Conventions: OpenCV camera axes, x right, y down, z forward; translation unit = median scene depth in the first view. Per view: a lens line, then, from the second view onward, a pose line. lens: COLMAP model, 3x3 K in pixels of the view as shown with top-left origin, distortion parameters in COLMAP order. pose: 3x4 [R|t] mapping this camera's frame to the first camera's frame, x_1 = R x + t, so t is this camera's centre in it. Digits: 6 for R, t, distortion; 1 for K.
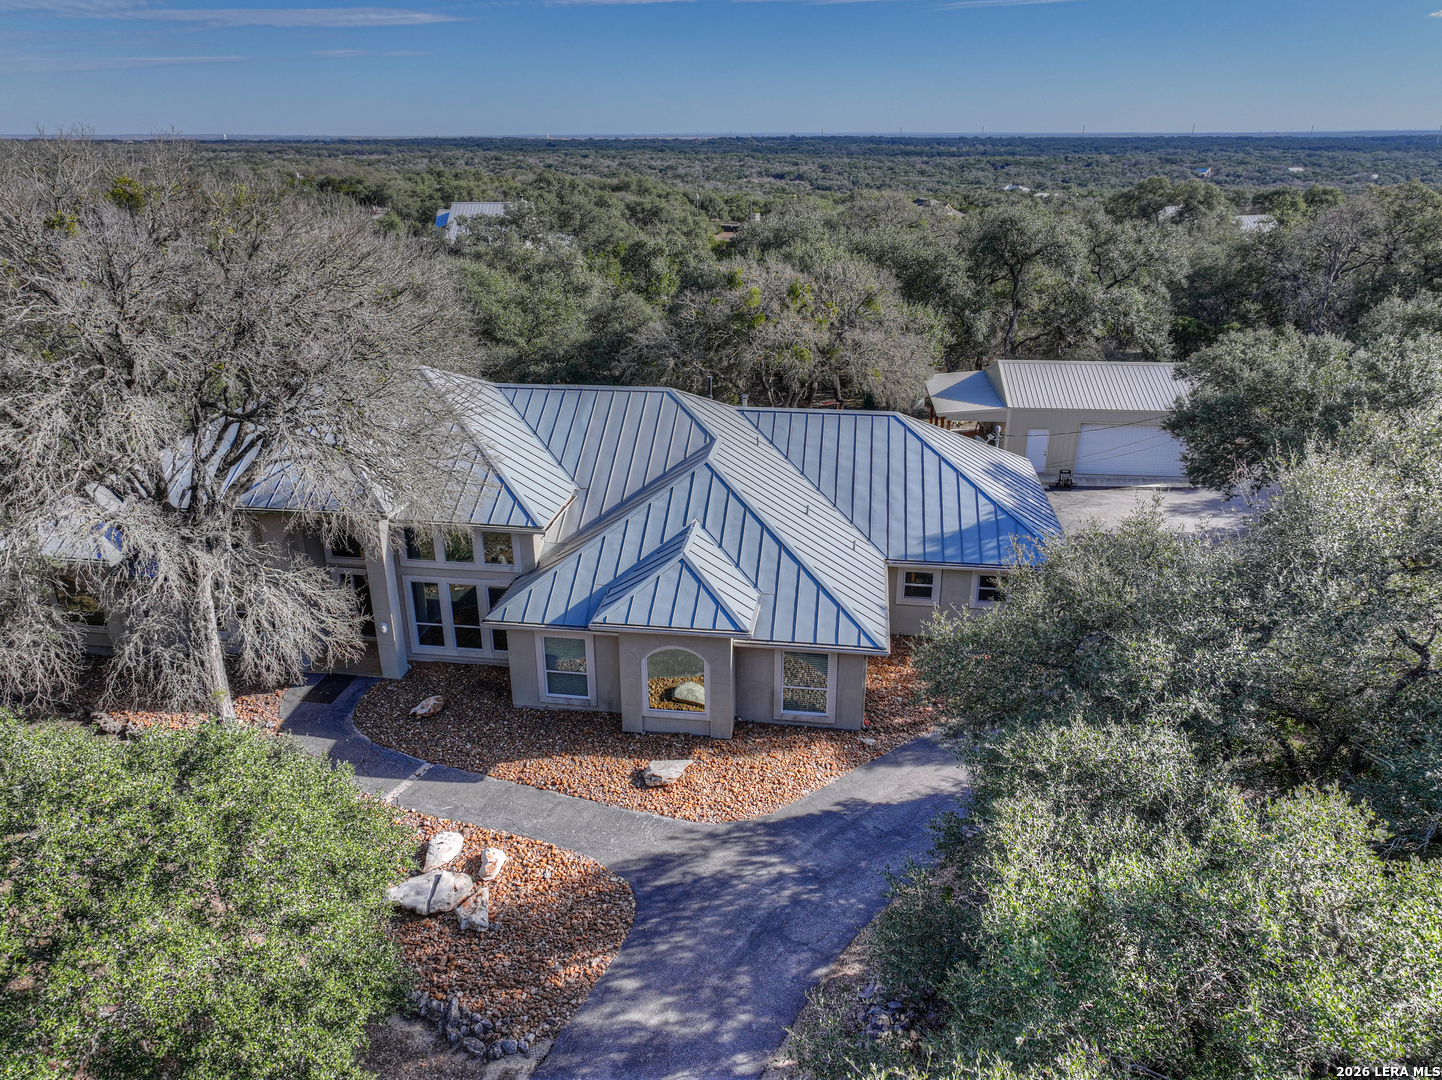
lens RADIAL K [[1014.7, 0, 721.0], [0, 1014.7, 540.0], [0, 0, 1]] dist [-0.001223, 0.014323]
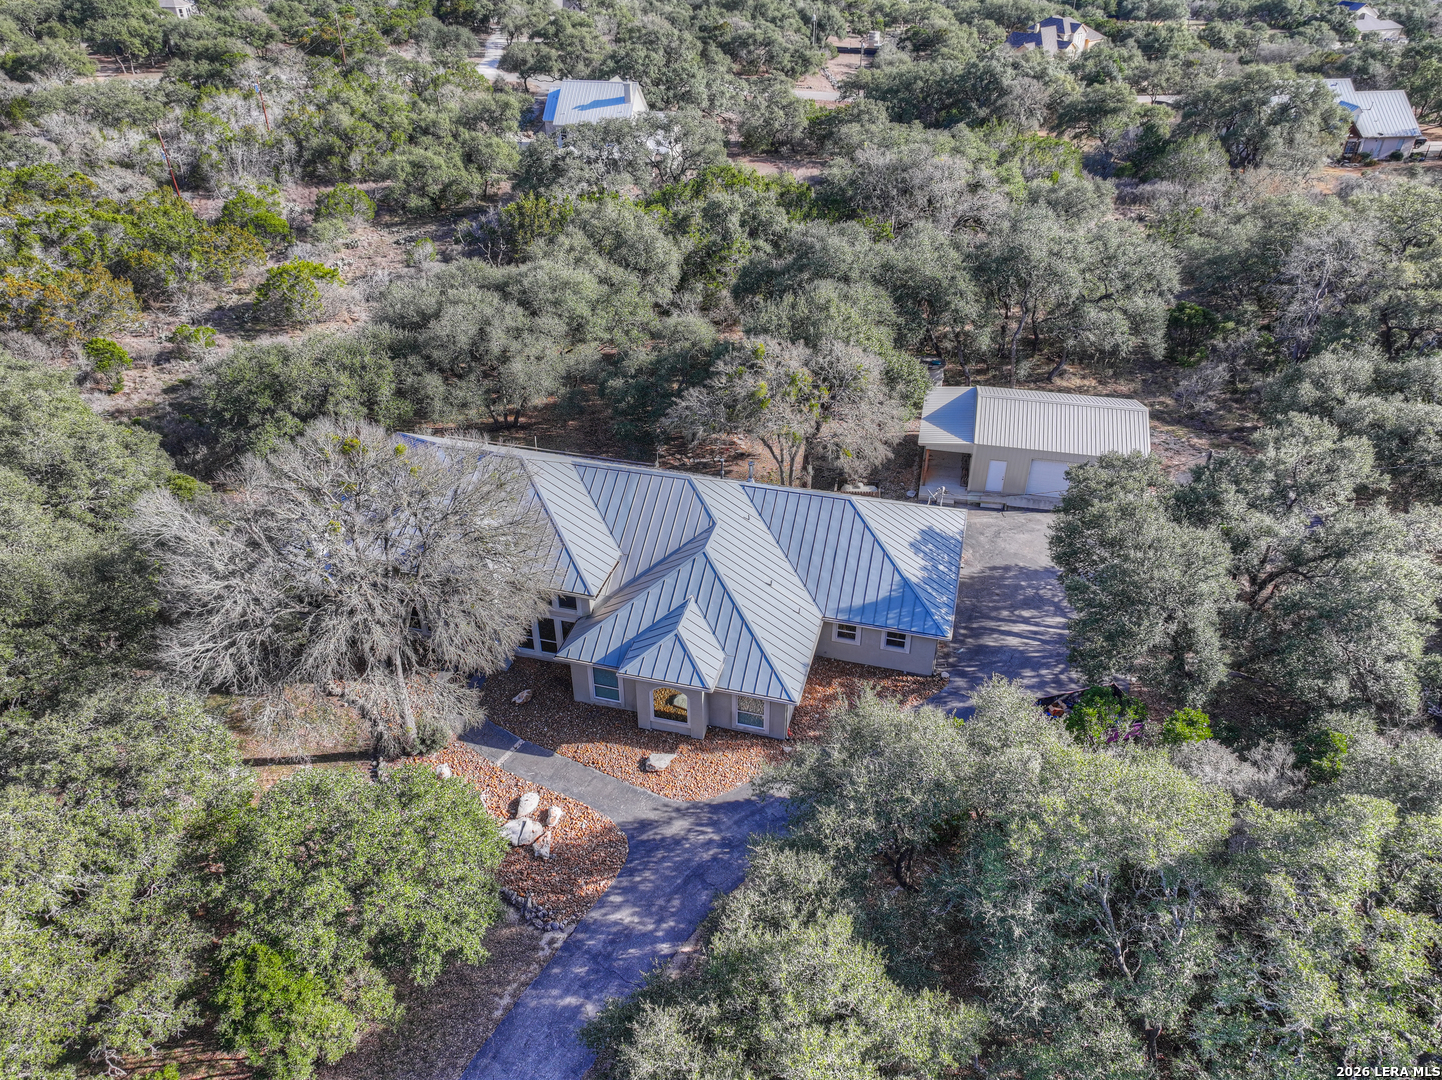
lens RADIAL K [[1014.7, 0, 721.0], [0, 1014.7, 540.0], [0, 0, 1]] dist [-0.001223, 0.014323]
pose [[0.992625, 0.068044, -0.100328, 0.169286], [-0.045721, 0.976628, 0.210016, -0.432148], [0.112274, -0.203880, 0.972537, -0.482911]]
